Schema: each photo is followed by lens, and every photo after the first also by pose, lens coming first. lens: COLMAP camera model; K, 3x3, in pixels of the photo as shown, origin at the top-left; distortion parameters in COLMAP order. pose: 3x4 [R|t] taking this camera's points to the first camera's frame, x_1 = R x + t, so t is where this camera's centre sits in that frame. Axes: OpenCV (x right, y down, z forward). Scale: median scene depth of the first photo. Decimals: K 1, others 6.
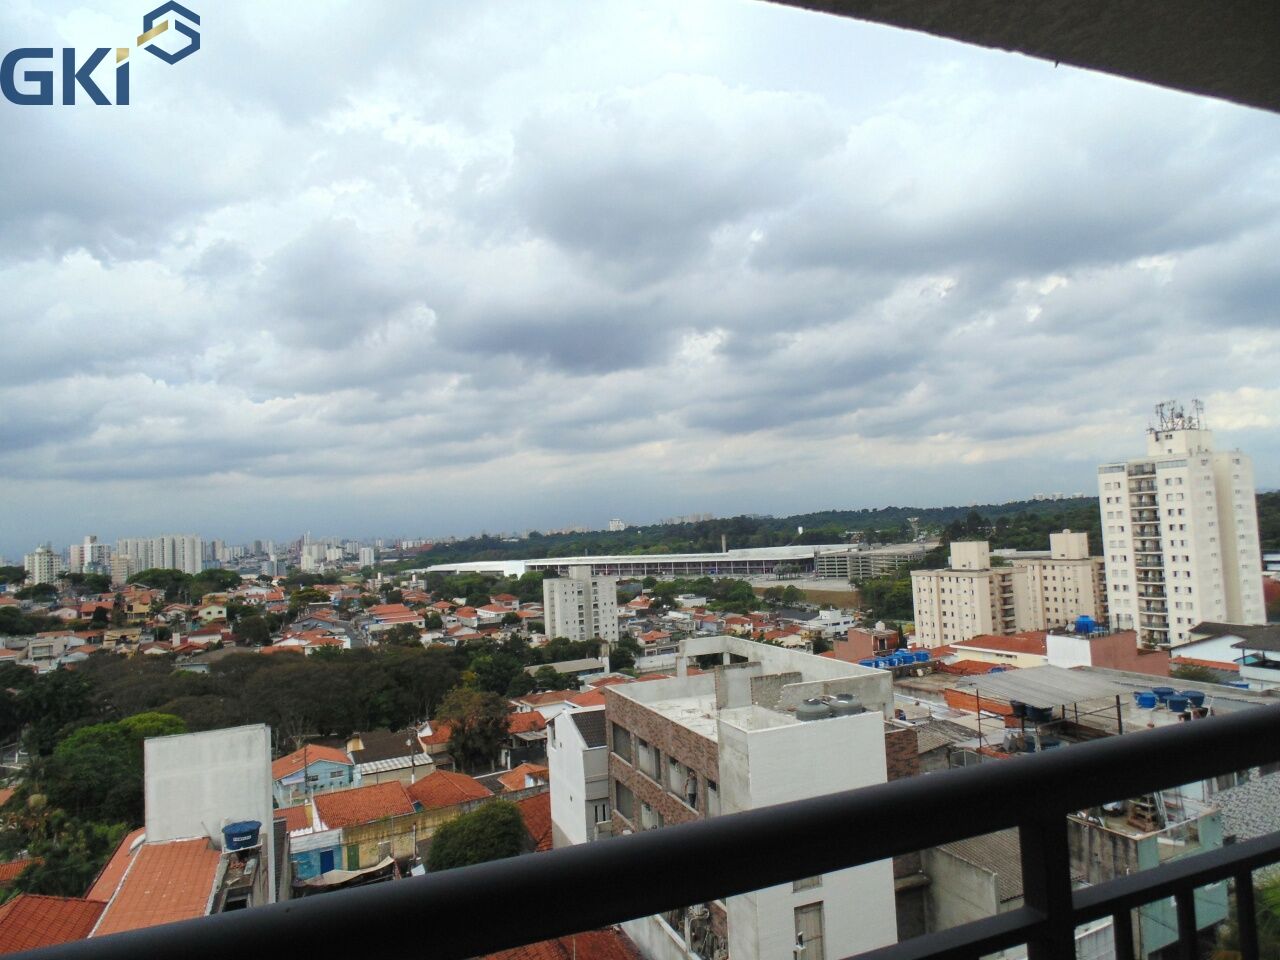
lens RADIAL K [[855.9, 0, 654.5], [0, 855.9, 478.4], [0, 0, 1]] dist [-0.006899, -0.002115]
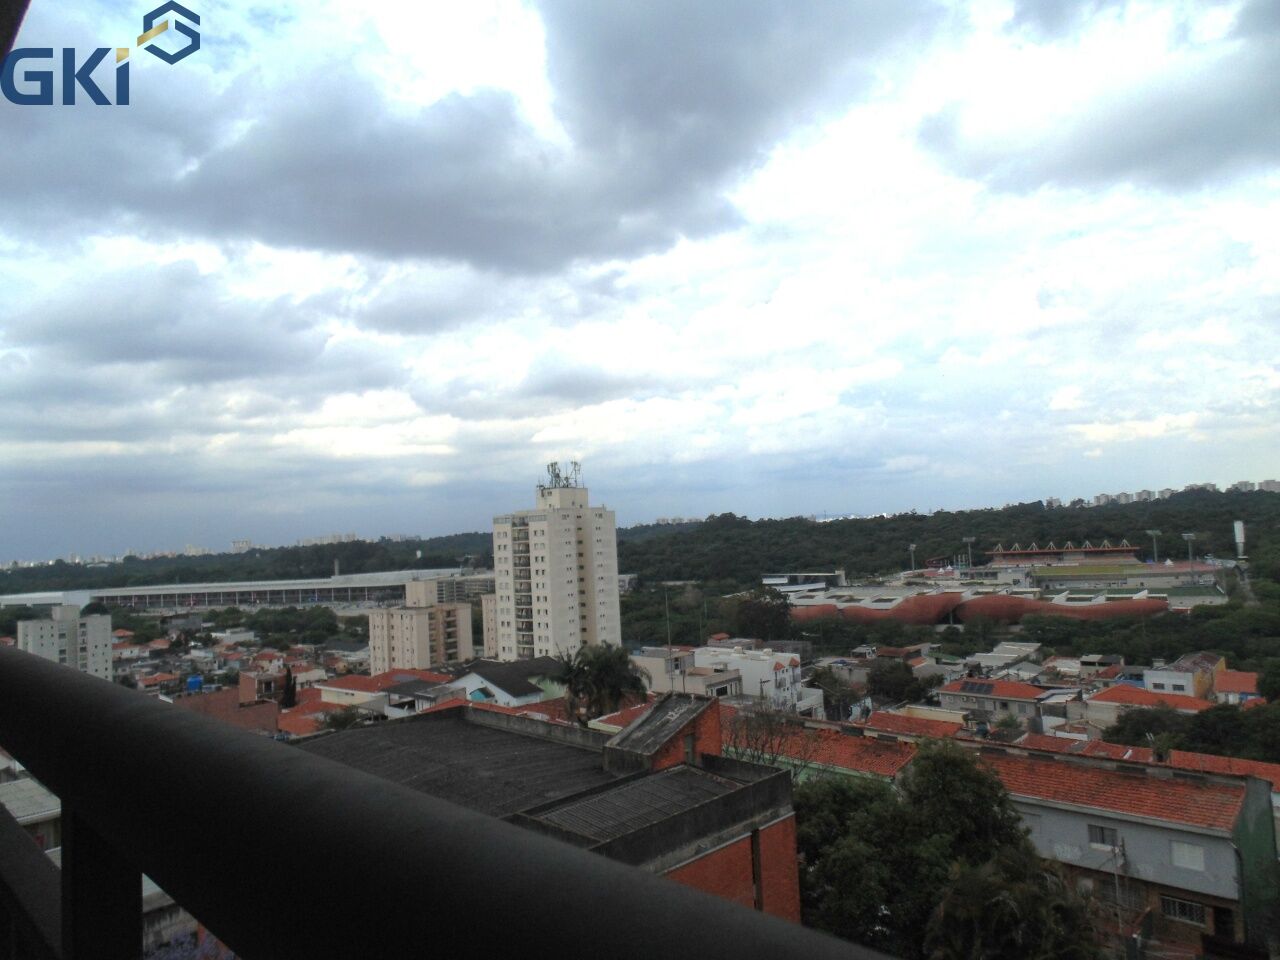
lens RADIAL K [[855.9, 0, 654.5], [0, 855.9, 478.4], [0, 0, 1]] dist [-0.006899, -0.002115]
pose [[0.925890, 0.027599, 0.376784, 0.146938], [-0.019197, 0.999477, -0.026036, -0.020925], [-0.377305, 0.016873, 0.925935, -0.073078]]
